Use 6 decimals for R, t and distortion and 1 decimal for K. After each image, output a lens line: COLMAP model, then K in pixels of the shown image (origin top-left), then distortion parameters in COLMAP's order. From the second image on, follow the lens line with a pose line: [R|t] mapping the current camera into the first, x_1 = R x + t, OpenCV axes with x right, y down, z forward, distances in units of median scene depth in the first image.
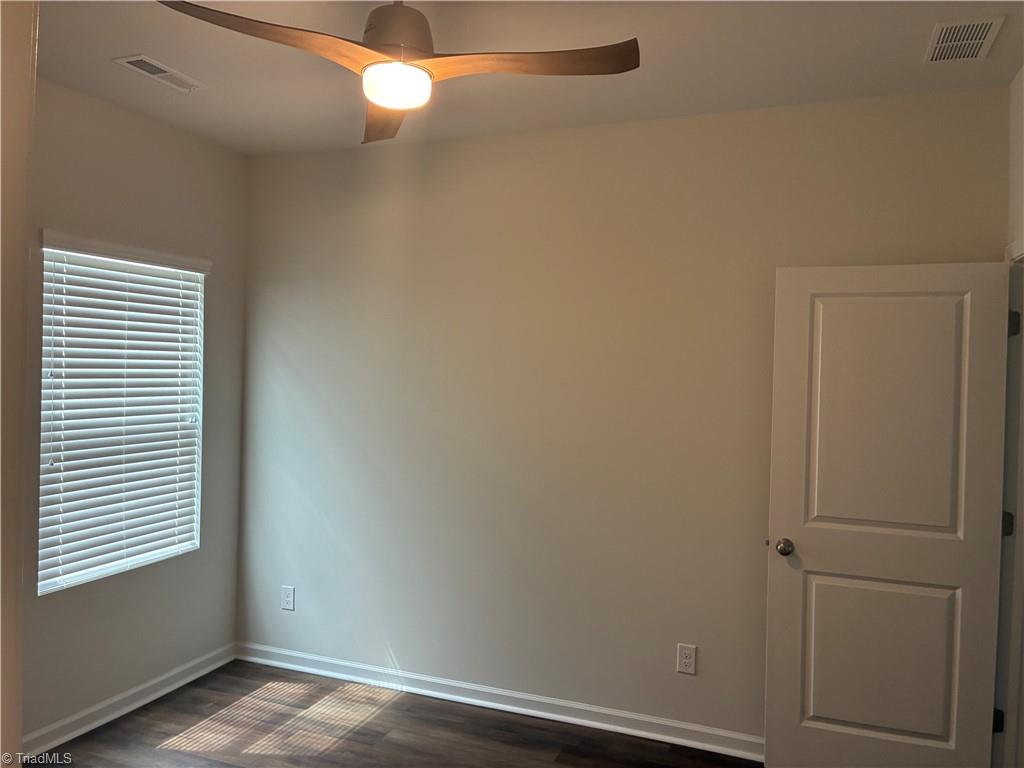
lens RADIAL K [[762.8, 0, 512.0], [0, 762.8, 384.0], [0, 0, 1]] dist [0.000296, -0.002806]
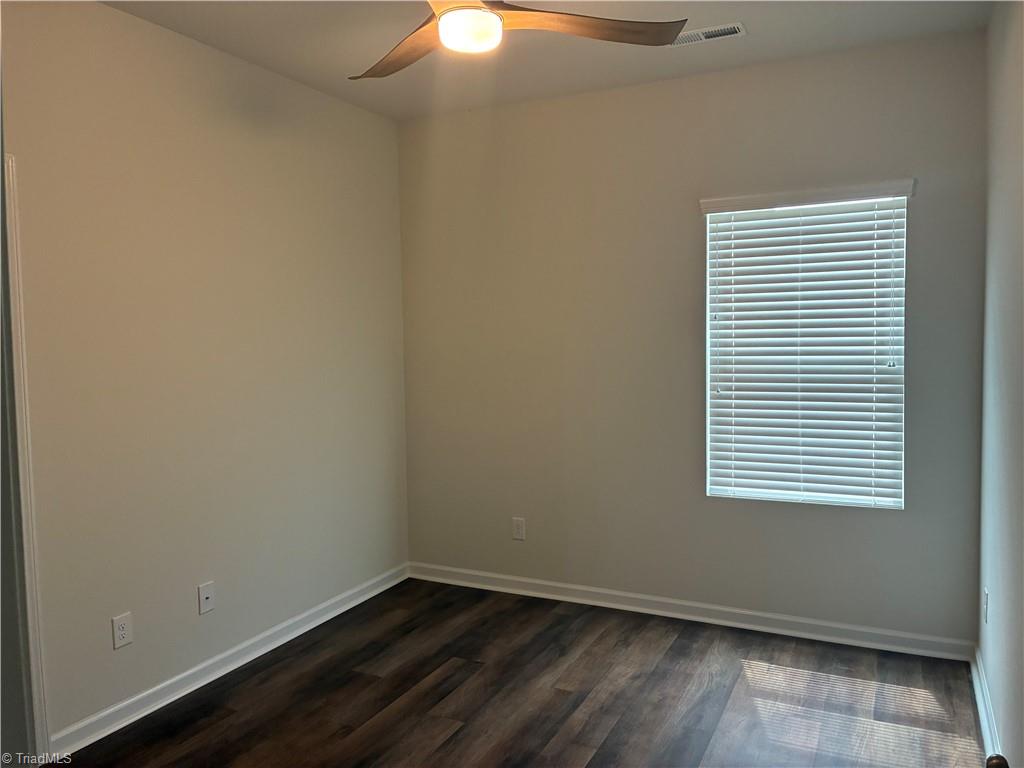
lens RADIAL K [[762.8, 0, 512.0], [0, 762.8, 384.0], [0, 0, 1]] dist [0.000296, -0.002806]
pose [[-0.092779, 0.047082, -0.994573, 0.521572], [-0.000409, 0.998879, 0.047324, 0.029022], [0.995687, 0.004798, -0.092656, 0.645700]]
